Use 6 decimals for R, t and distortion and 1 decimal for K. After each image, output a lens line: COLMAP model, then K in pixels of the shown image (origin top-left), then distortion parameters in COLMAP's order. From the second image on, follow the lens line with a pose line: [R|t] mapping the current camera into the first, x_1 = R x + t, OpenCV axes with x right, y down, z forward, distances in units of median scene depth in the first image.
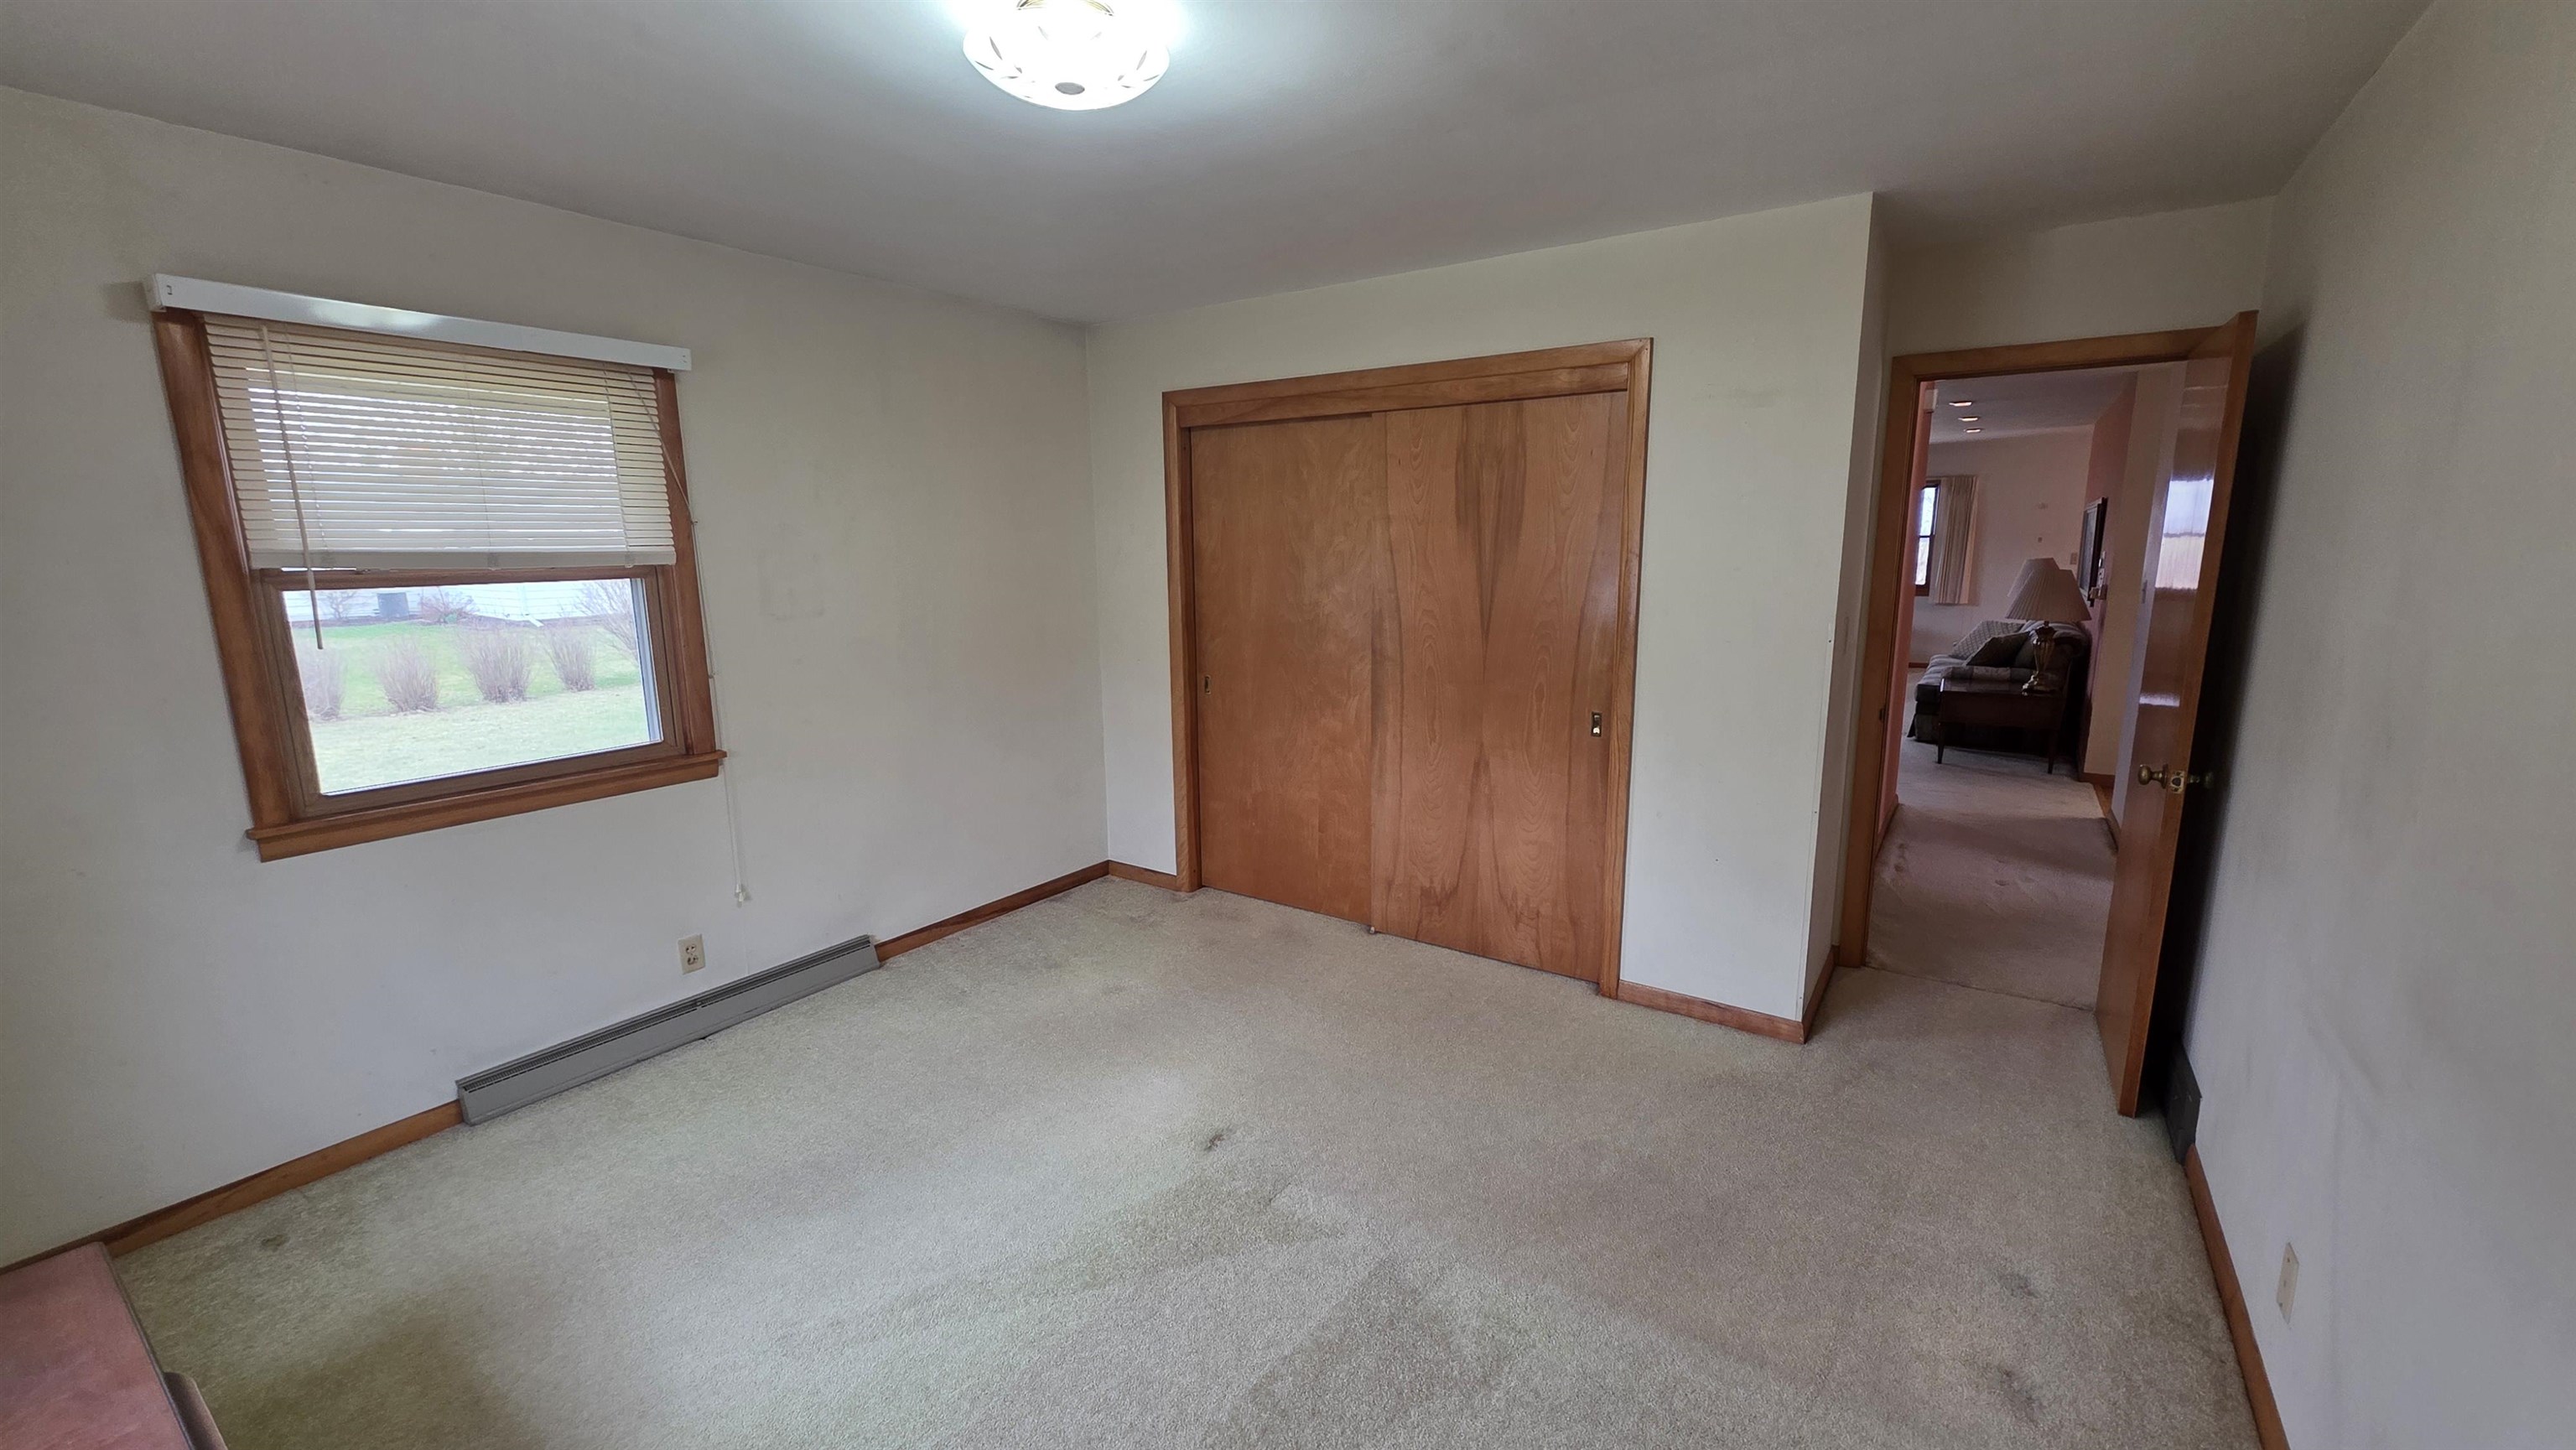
lens RADIAL K [[1018.6, 0, 1287.2], [0, 1018.6, 721.2], [0, 0, 1]] dist [0.003517, 0.000176]
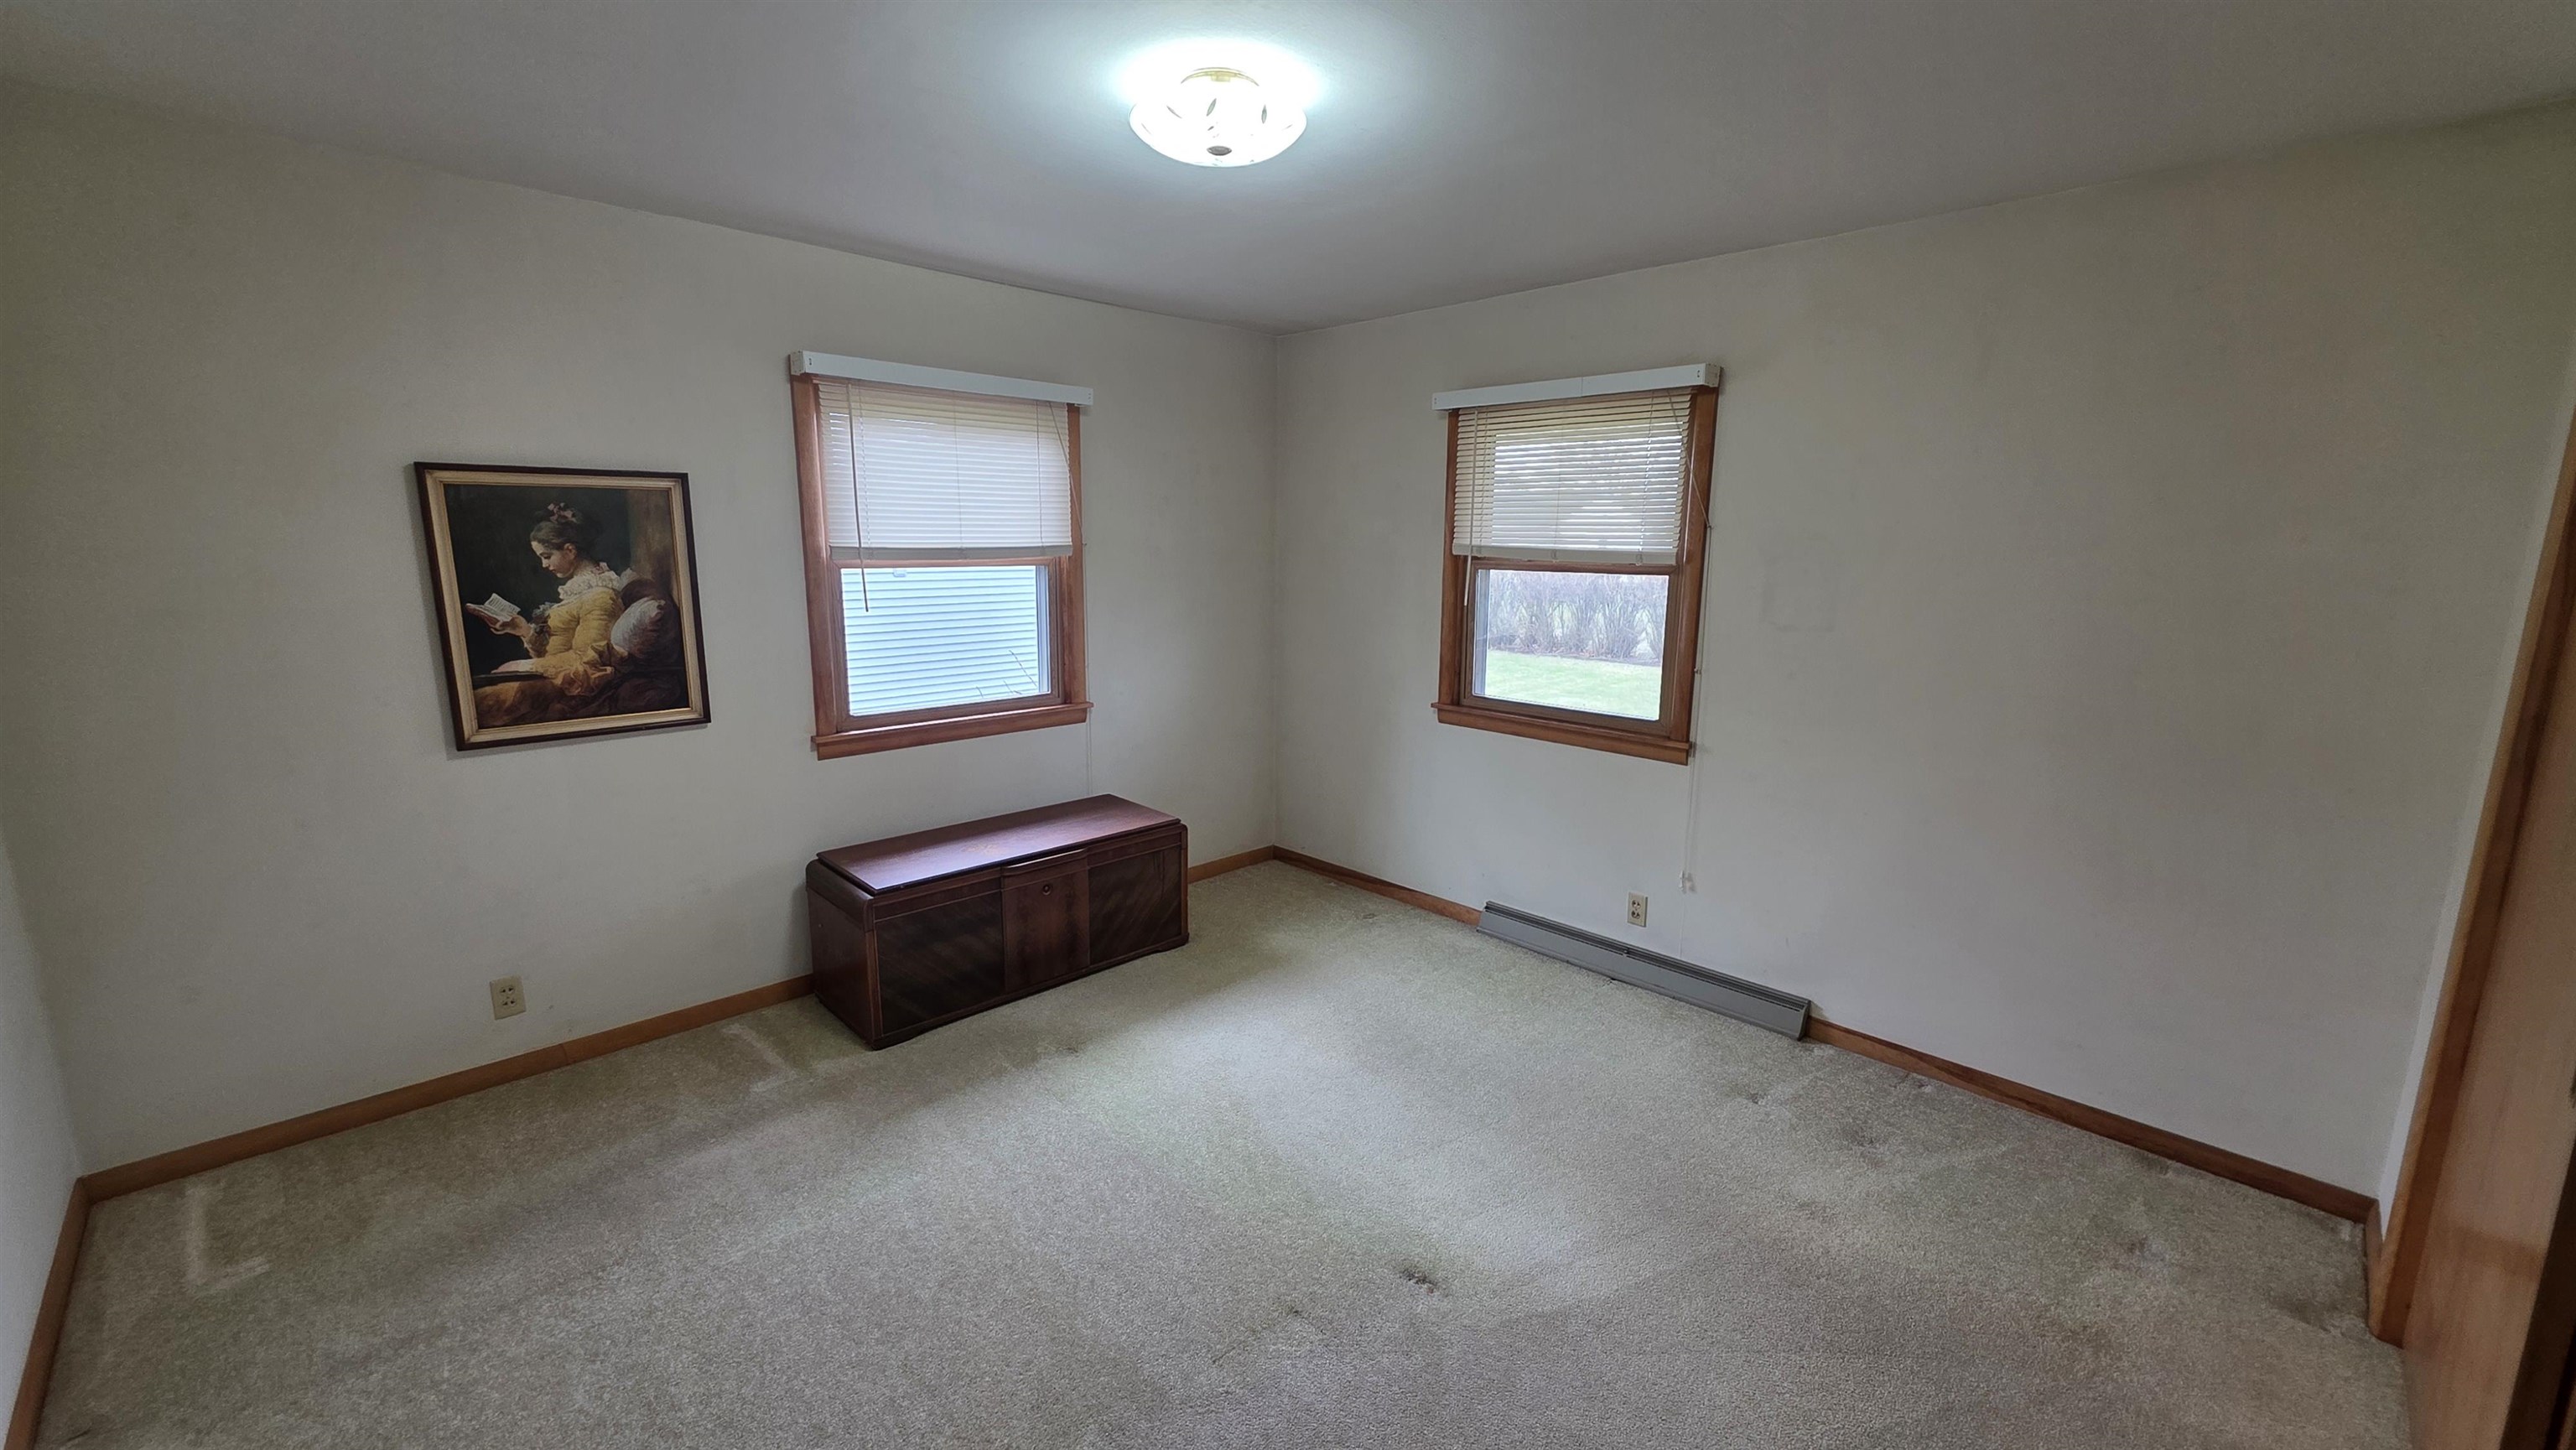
lens RADIAL K [[1018.6, 0, 1287.2], [0, 1018.6, 721.2], [0, 0, 1]] dist [0.003517, 0.000176]
pose [[-0.188449, 0.184657, -0.964567, 0.592533], [-0.184696, 0.957975, 0.219480, -0.161959], [0.964559, 0.219512, -0.146424, 0.822775]]
